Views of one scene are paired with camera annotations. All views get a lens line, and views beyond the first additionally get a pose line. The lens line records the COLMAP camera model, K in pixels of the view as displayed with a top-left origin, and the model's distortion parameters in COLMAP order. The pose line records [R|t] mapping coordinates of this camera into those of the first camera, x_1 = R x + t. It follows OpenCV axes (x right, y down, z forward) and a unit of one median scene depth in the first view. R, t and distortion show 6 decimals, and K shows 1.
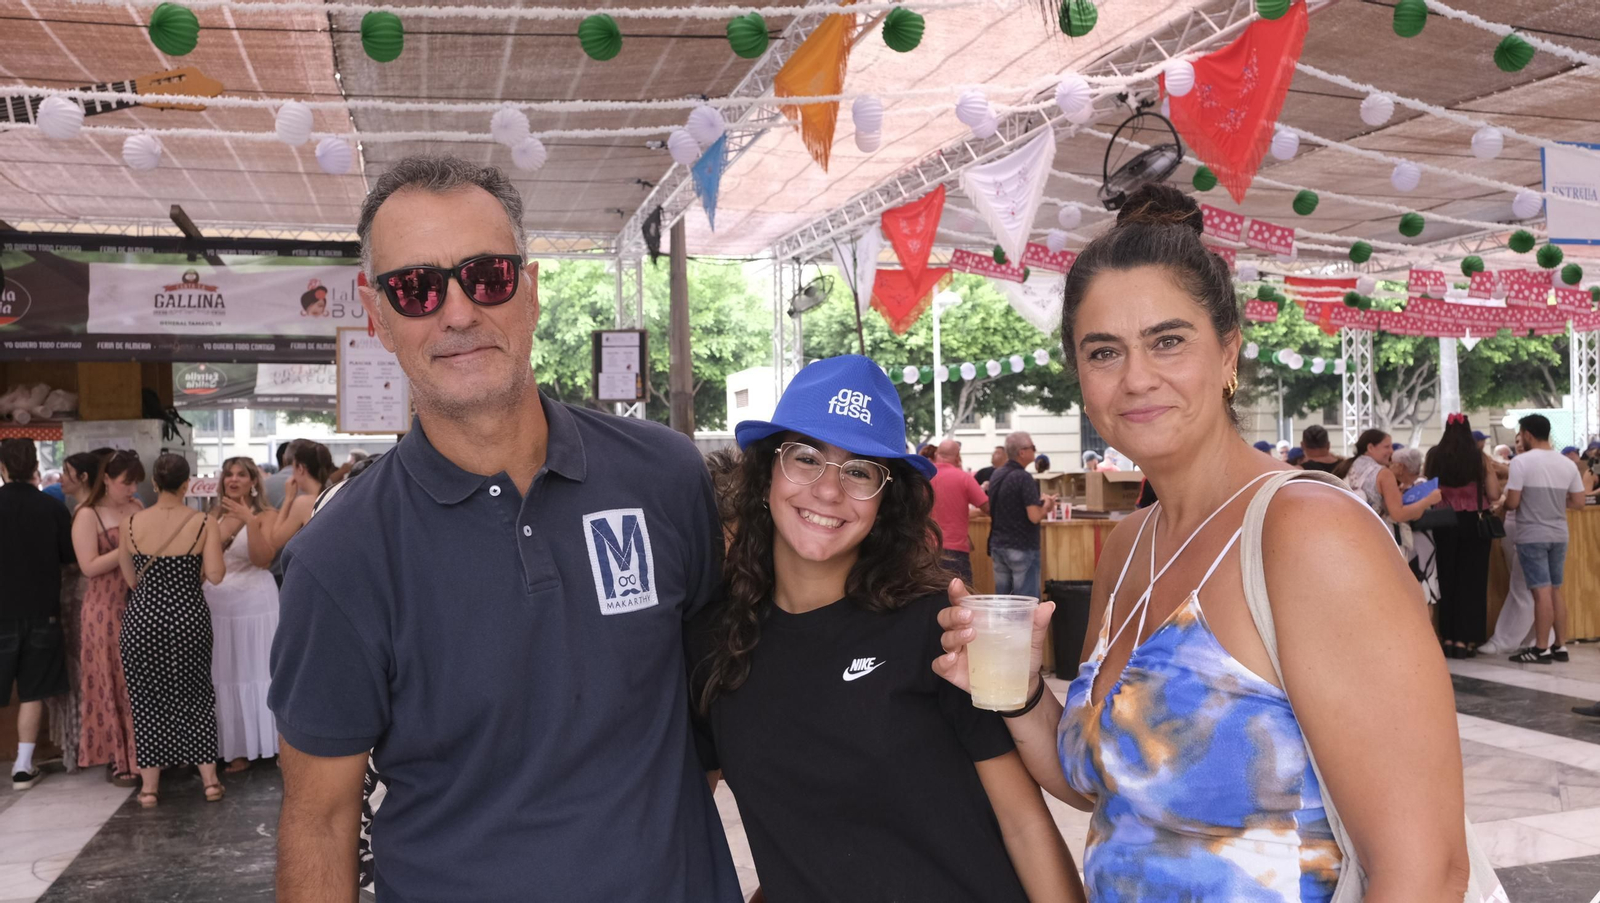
lens RADIAL K [[1282.0, 0, 789.8], [0, 1282.0, 452.5], [0, 0, 1]] dist [-0.006877, -0.014757]
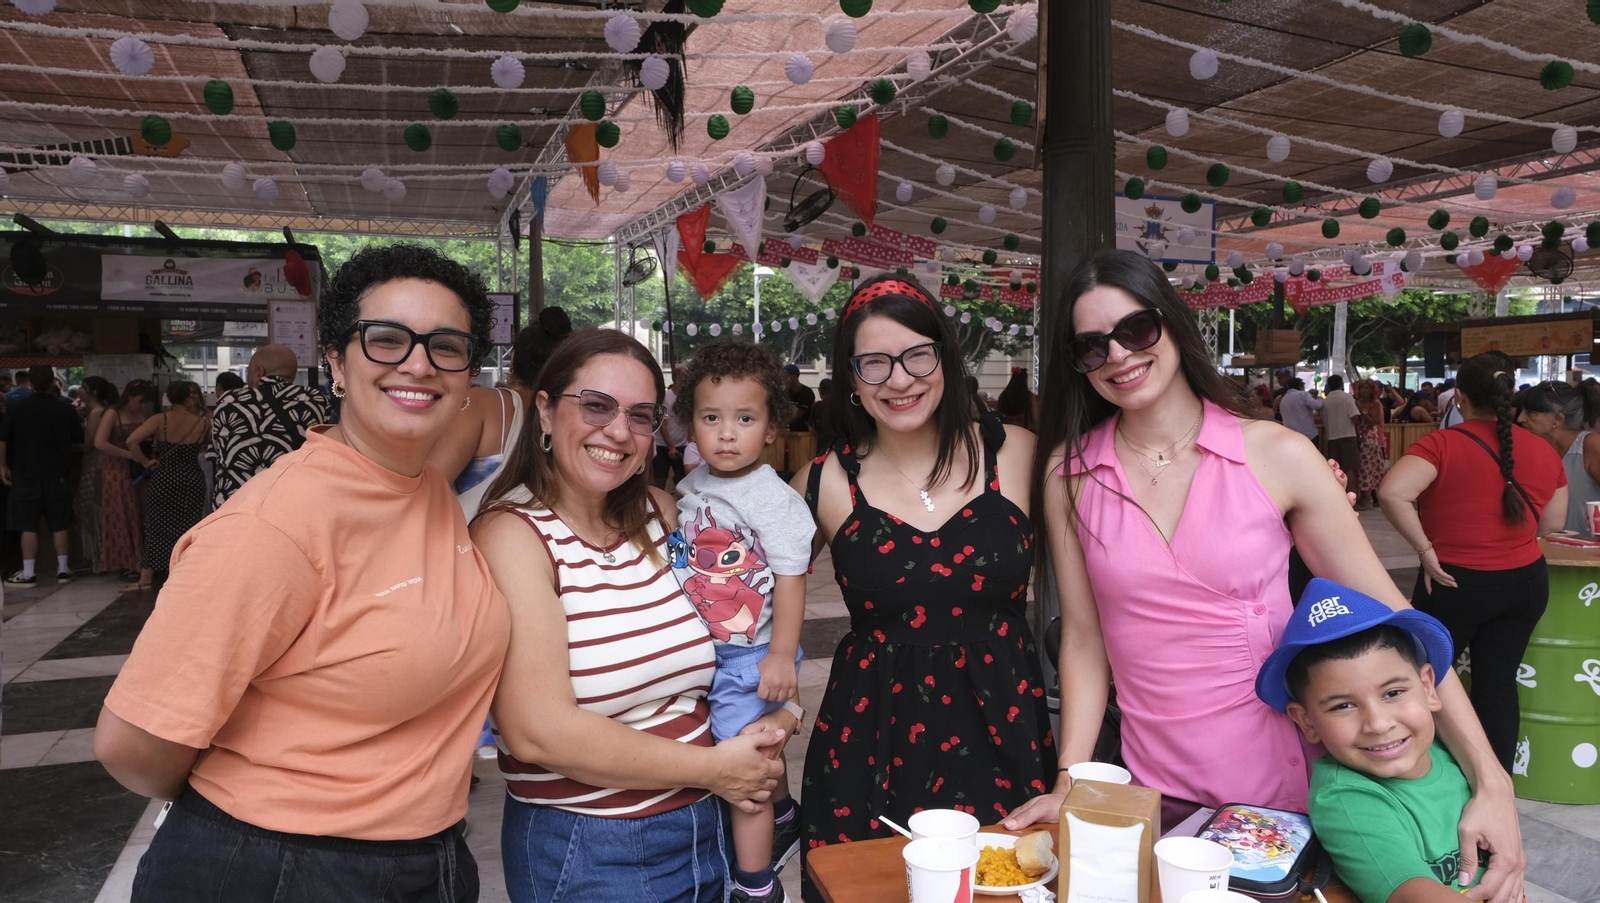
lens RADIAL K [[1081.9, 0, 804.8], [0, 1081.9, 449.2], [0, 0, 1]] dist [-0.028098, 0.017137]
pose [[0.996349, 0.014268, 0.084176, 0.156364], [-0.019234, 0.998103, 0.058479, -0.003121], [-0.083182, -0.059884, 0.994733, -0.302641]]
